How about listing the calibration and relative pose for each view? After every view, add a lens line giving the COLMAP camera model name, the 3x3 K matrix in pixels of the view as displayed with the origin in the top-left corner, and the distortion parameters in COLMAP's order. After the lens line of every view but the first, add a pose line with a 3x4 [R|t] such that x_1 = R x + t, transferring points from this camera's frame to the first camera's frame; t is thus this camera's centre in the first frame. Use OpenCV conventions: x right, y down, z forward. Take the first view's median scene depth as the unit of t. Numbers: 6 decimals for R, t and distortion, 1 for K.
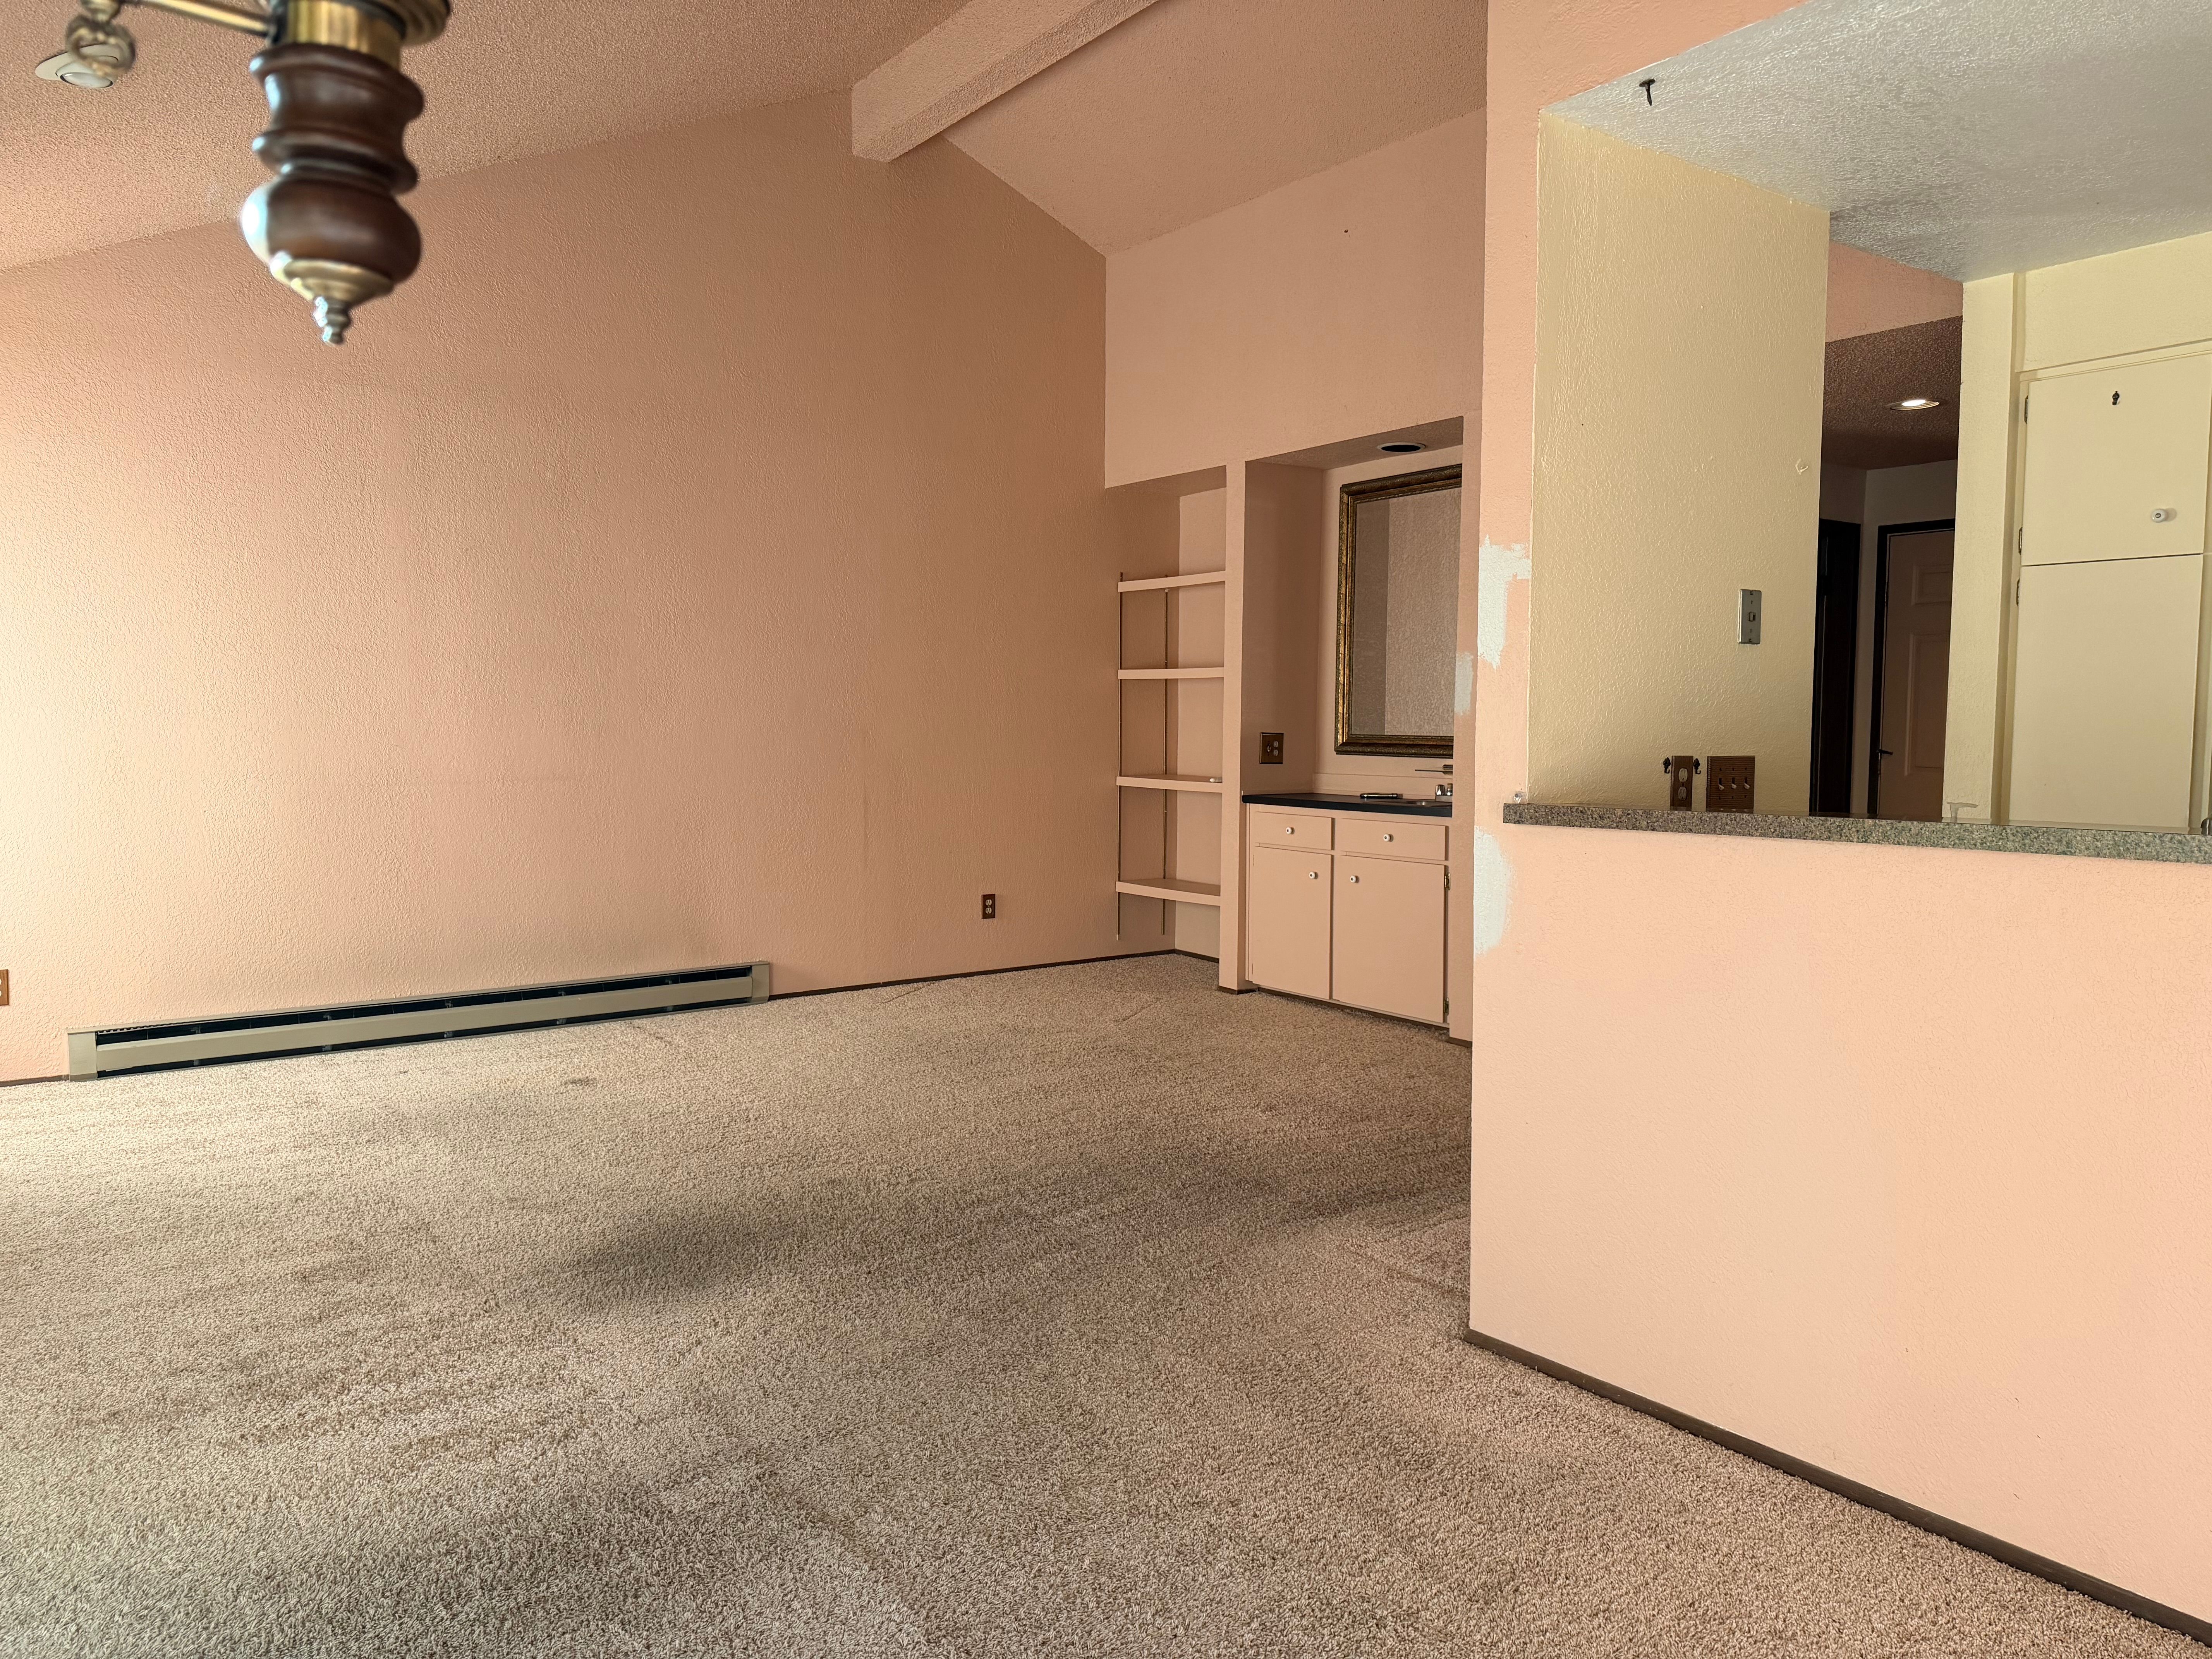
lens RADIAL K [[1546.4, 0, 1108.0], [0, 1546.4, 829.5], [0, 0, 1]] dist [0.011757, -0.009245]
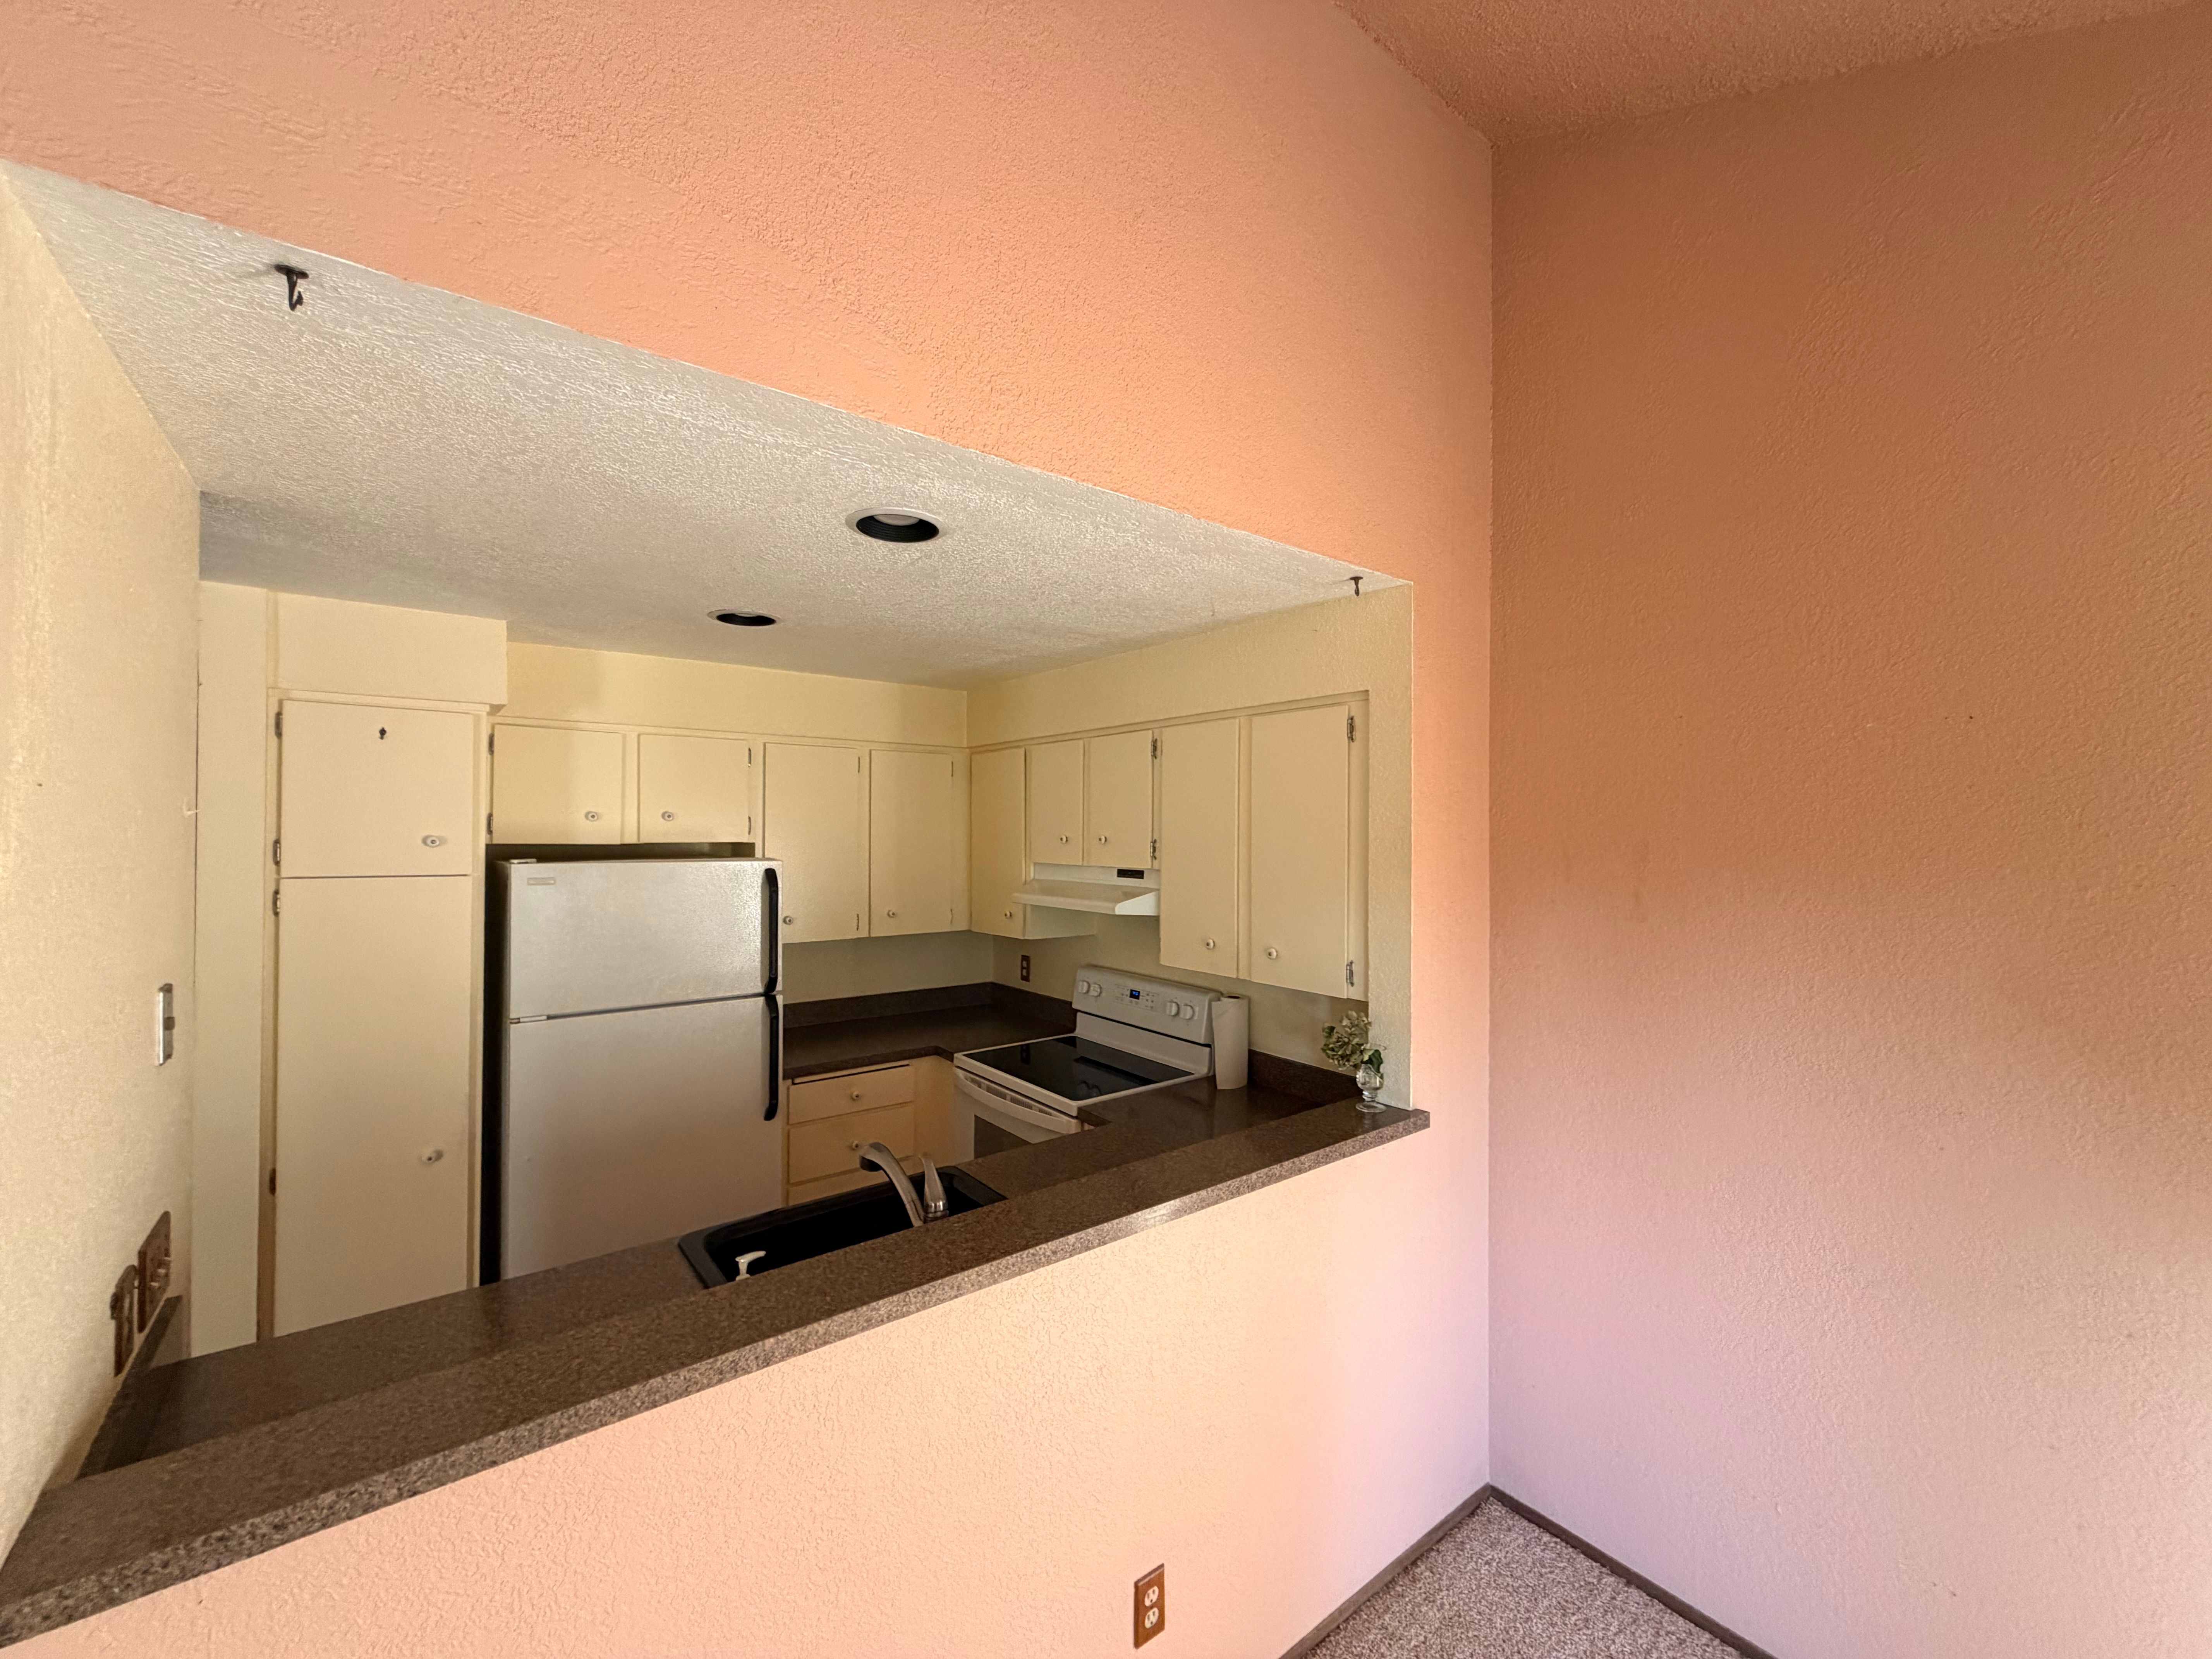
lens RADIAL K [[881.0, 0, 1107.6], [0, 881.0, 839.2], [0, 0, 1]] dist [-0.005761, 0.000609]
pose [[-0.040825, -0.006636, 0.999144, -0.007077], [0.063318, 0.997951, 0.009215, -0.243747], [-0.997158, 0.063640, -0.040322, 0.710526]]
